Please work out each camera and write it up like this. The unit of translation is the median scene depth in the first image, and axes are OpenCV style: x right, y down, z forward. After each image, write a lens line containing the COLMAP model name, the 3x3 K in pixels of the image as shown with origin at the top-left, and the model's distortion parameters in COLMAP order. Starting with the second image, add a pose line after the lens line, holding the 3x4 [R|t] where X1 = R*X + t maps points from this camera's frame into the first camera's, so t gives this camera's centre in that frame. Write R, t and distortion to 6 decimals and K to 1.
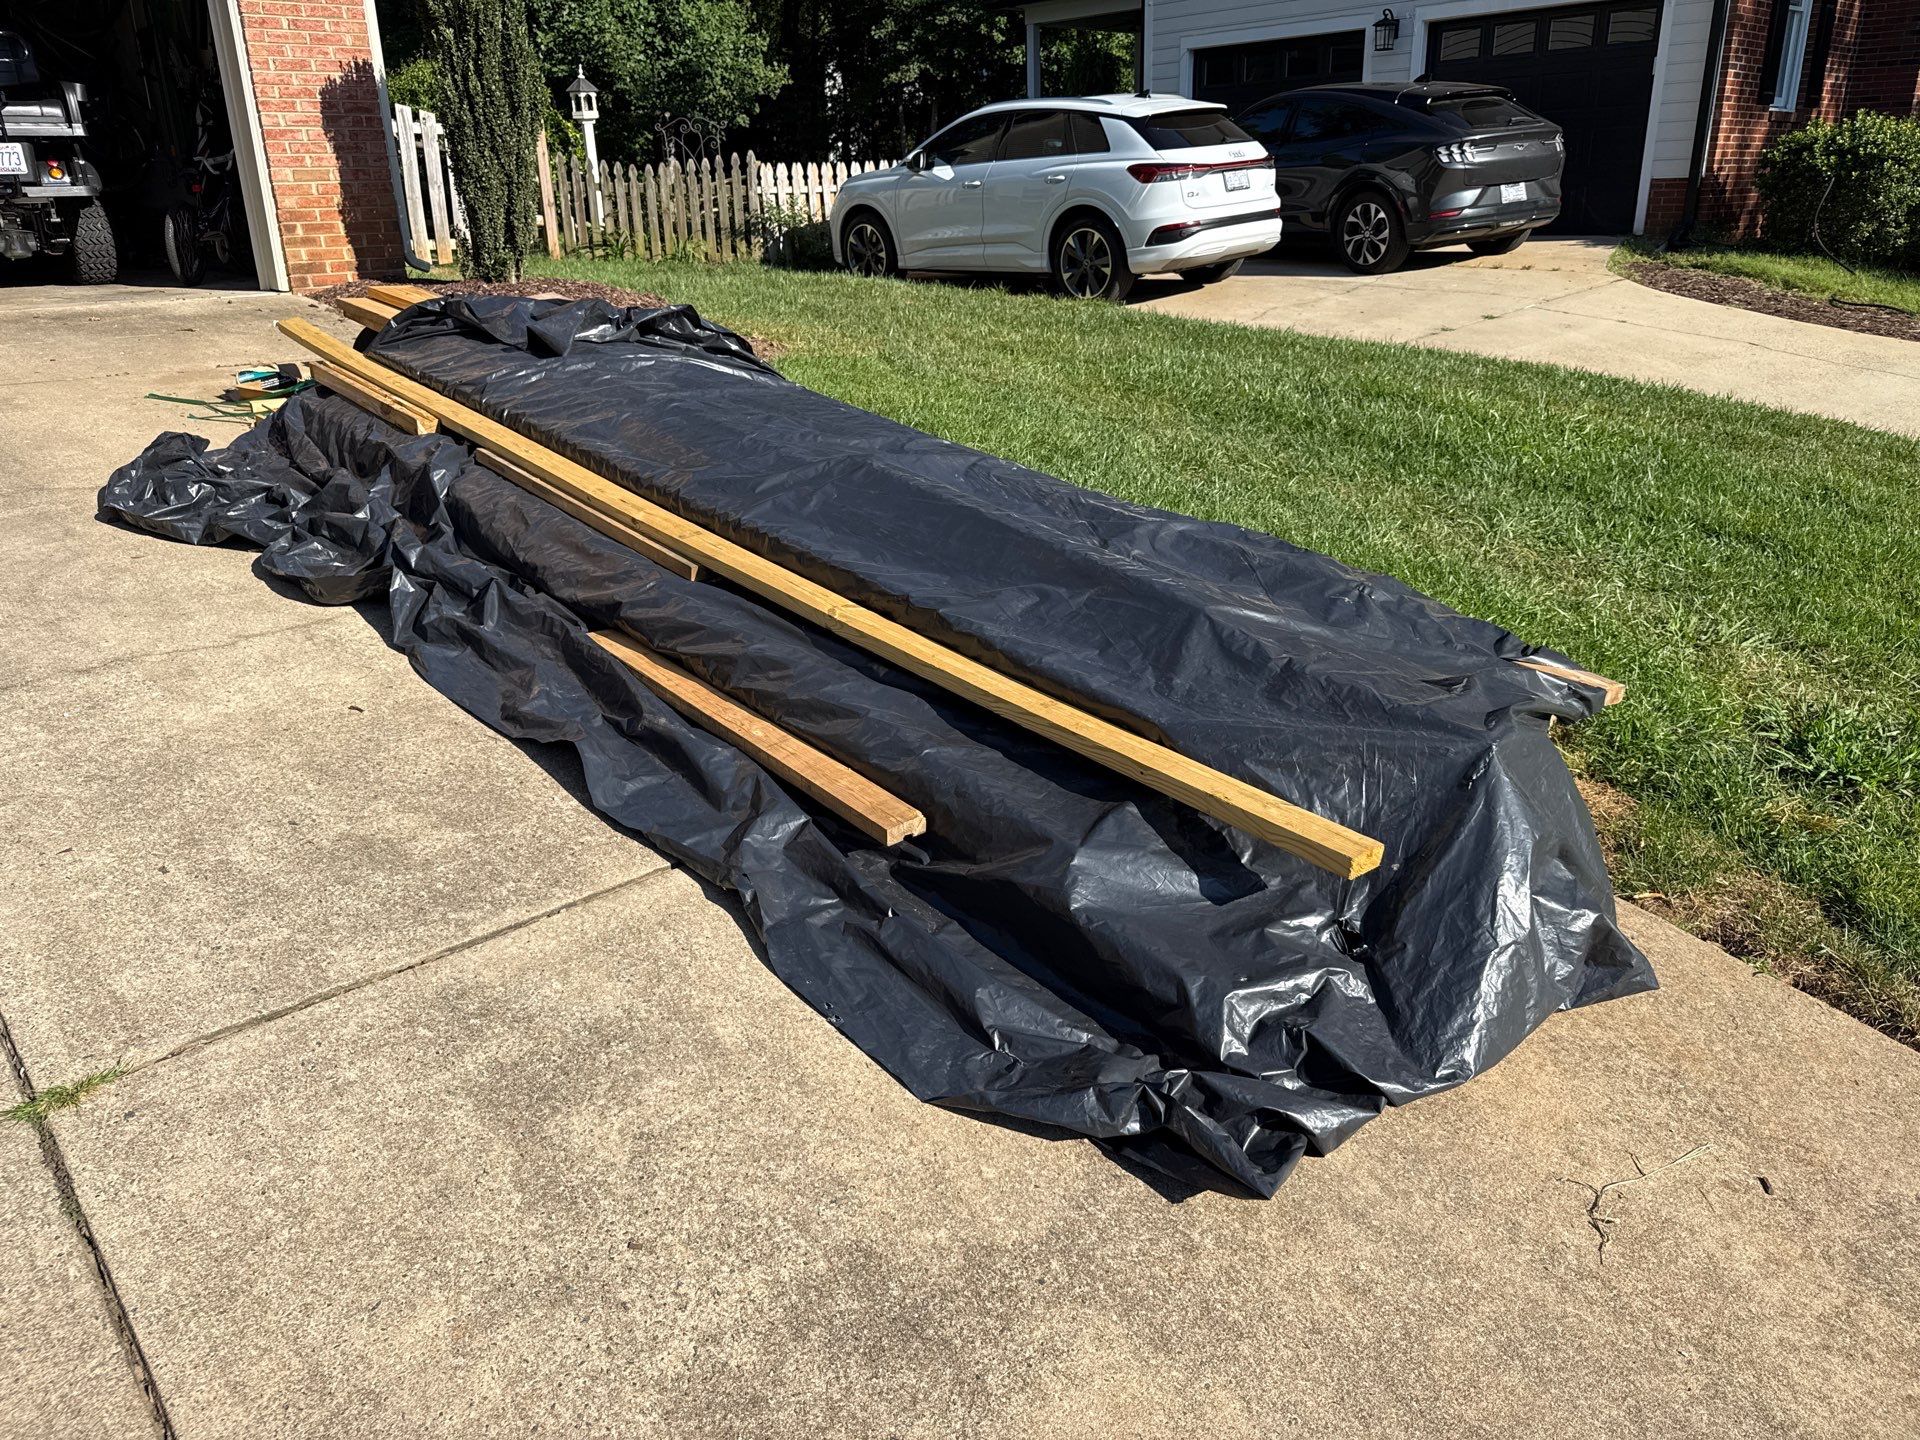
lens RADIAL K [[1349.2, 0, 979.4], [0, 1349.2, 687.5], [0, 0, 1]] dist [-0.000412, 0.003651]
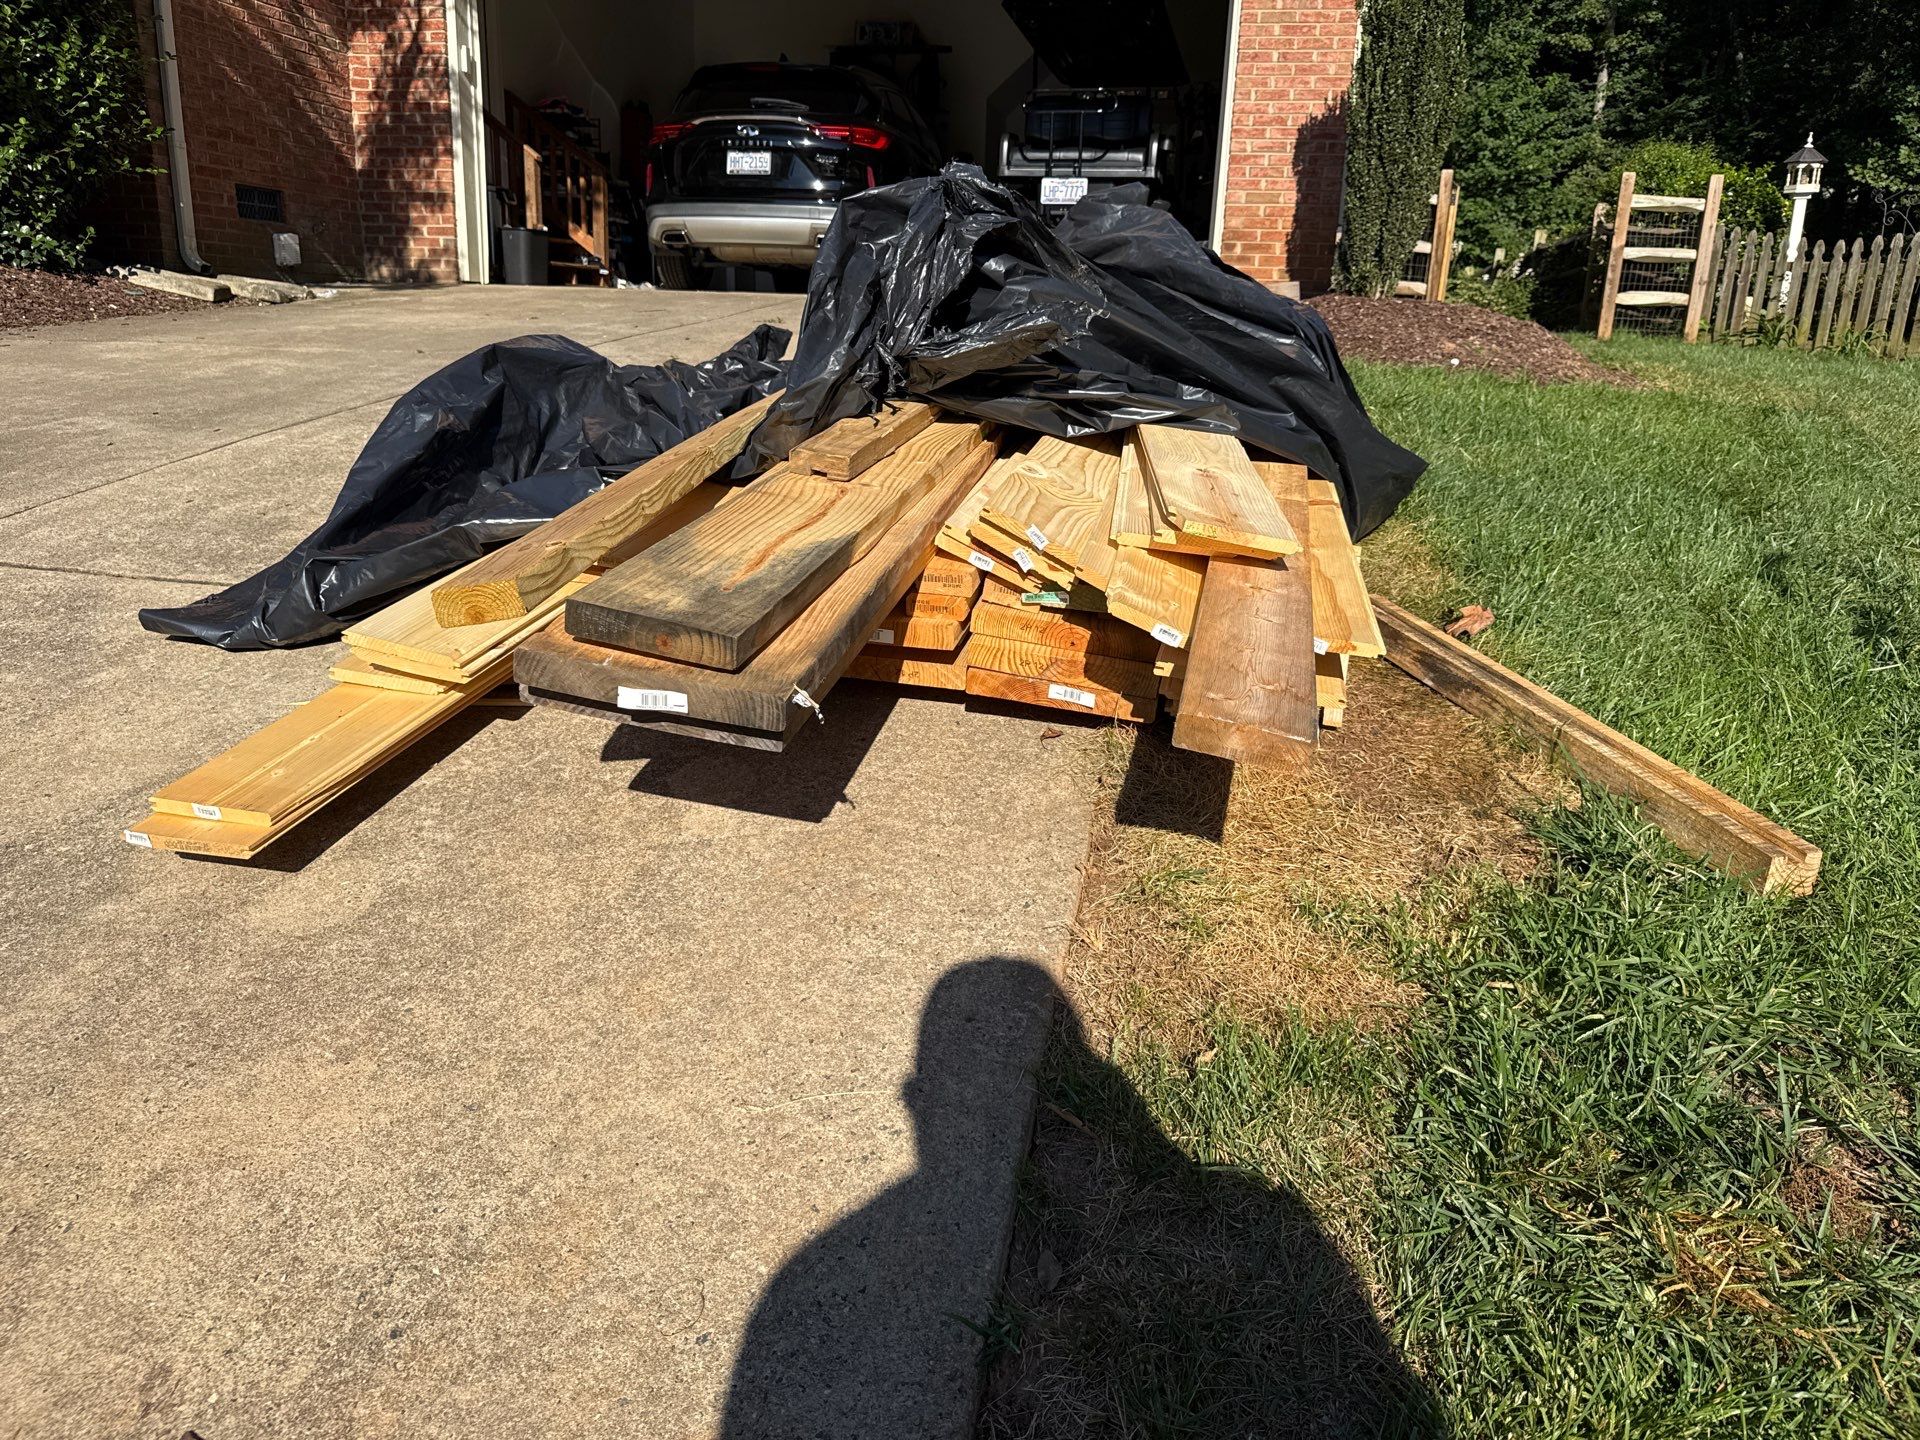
lens RADIAL K [[1335.3, 0, 890.2], [0, 1335.3, 711.4], [0, 0, 1]] dist [-0.010352, 0.008030]
pose [[0.630733, 0.265148, -0.729295, 0.106457], [-0.298342, 0.950437, 0.087527, 0.000941], [0.716357, 0.162374, 0.678577, 0.076896]]
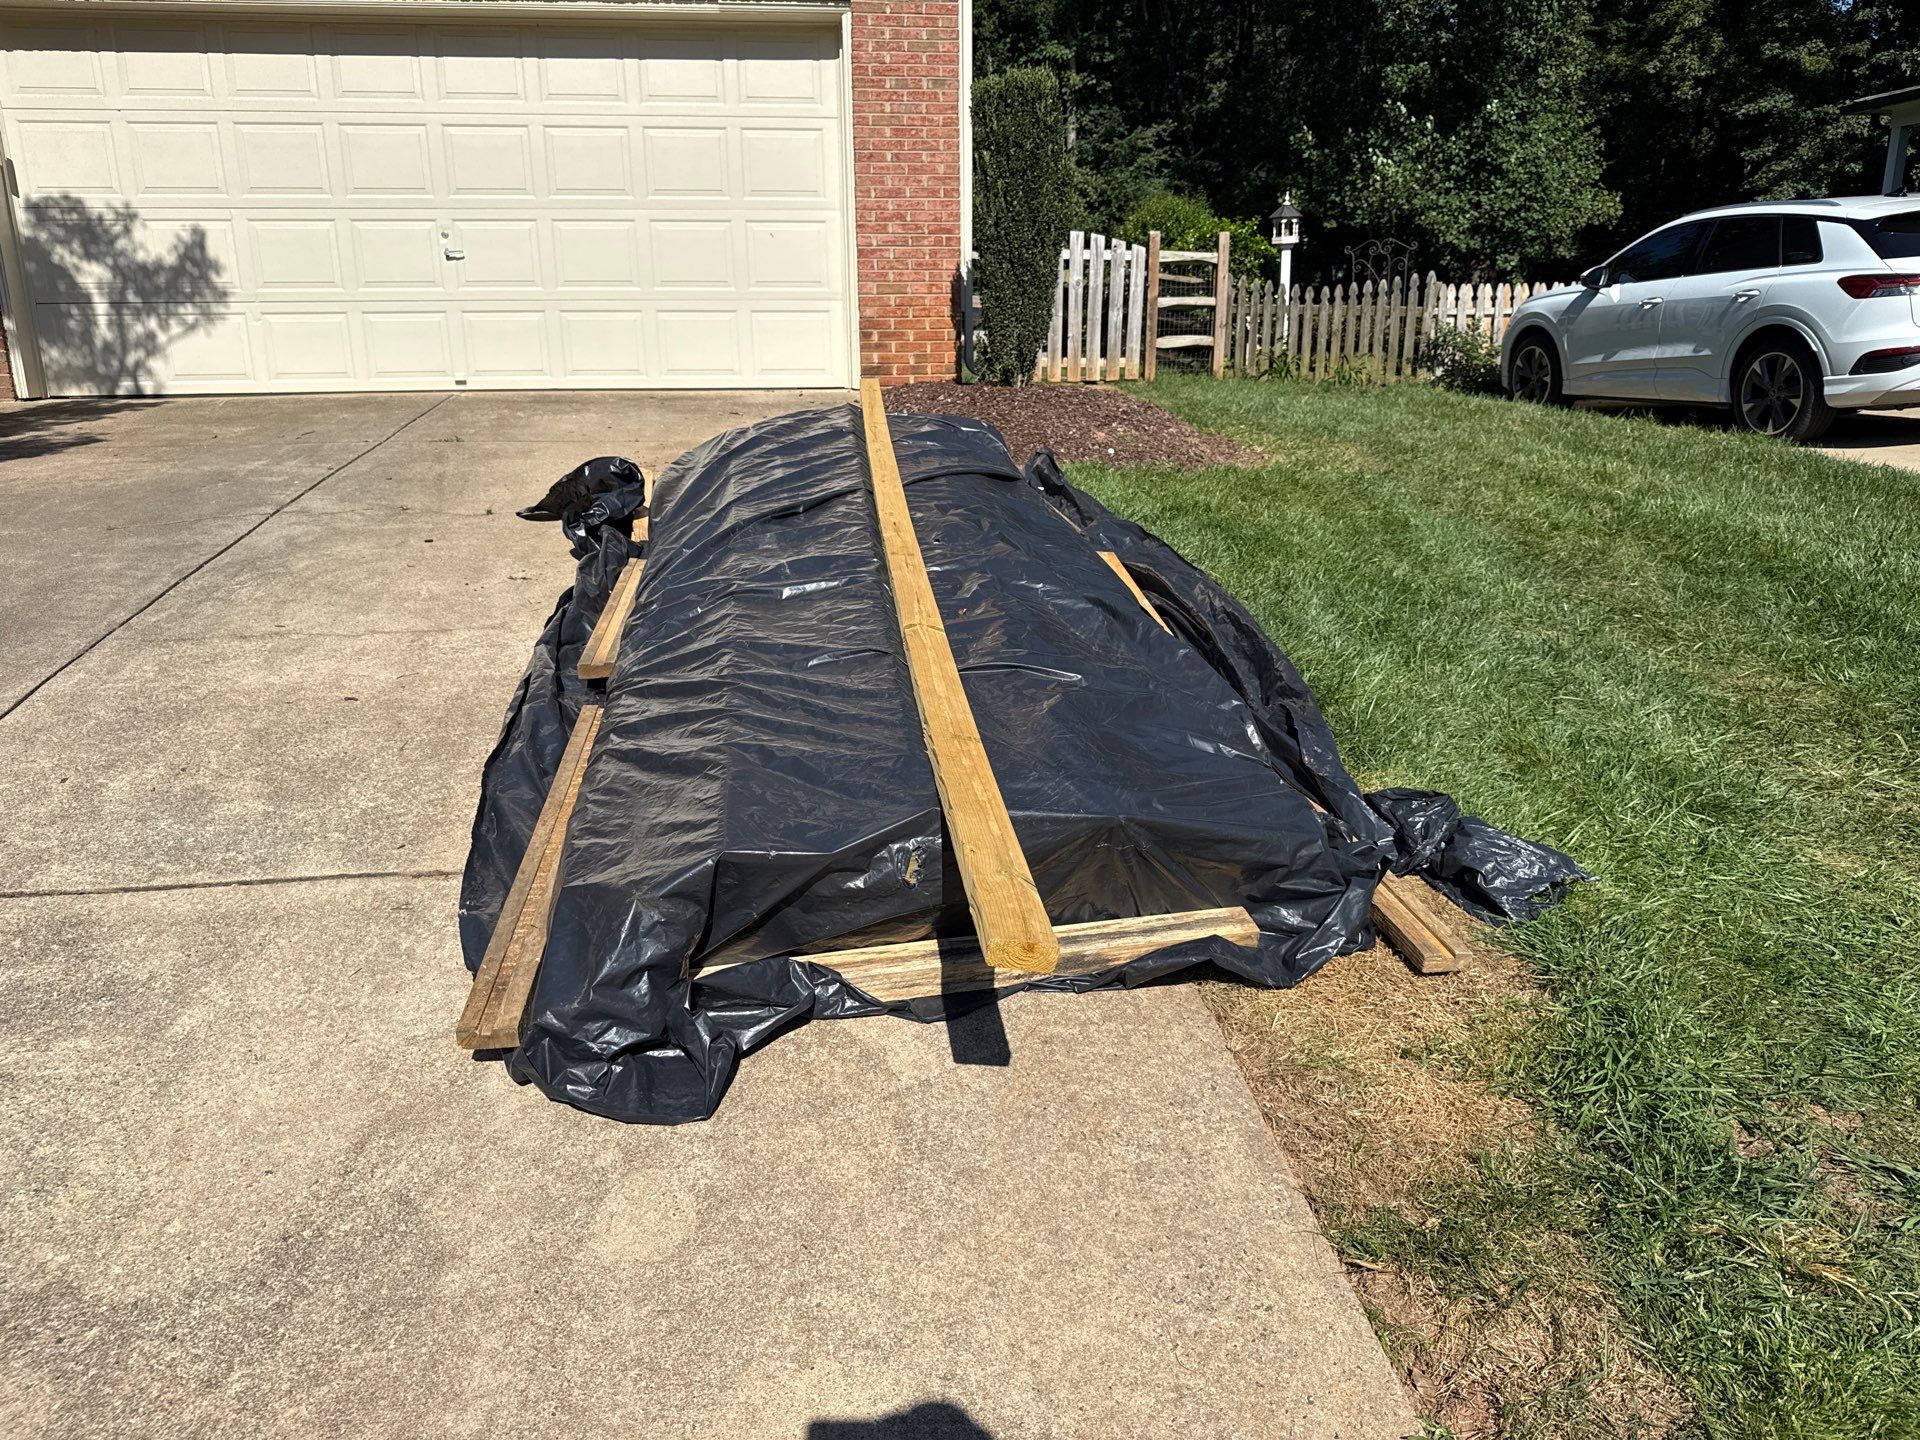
lens RADIAL K [[1359.7, 0, 932.6], [0, 1359.7, 719.9], [0, 0, 1]] dist [0.057524, -0.066292]
pose [[0.855670, 0.150502, -0.495154, 0.084242], [-0.183904, 0.982759, -0.019093, -0.005267], [0.483743, 0.107398, 0.868595, 0.034234]]
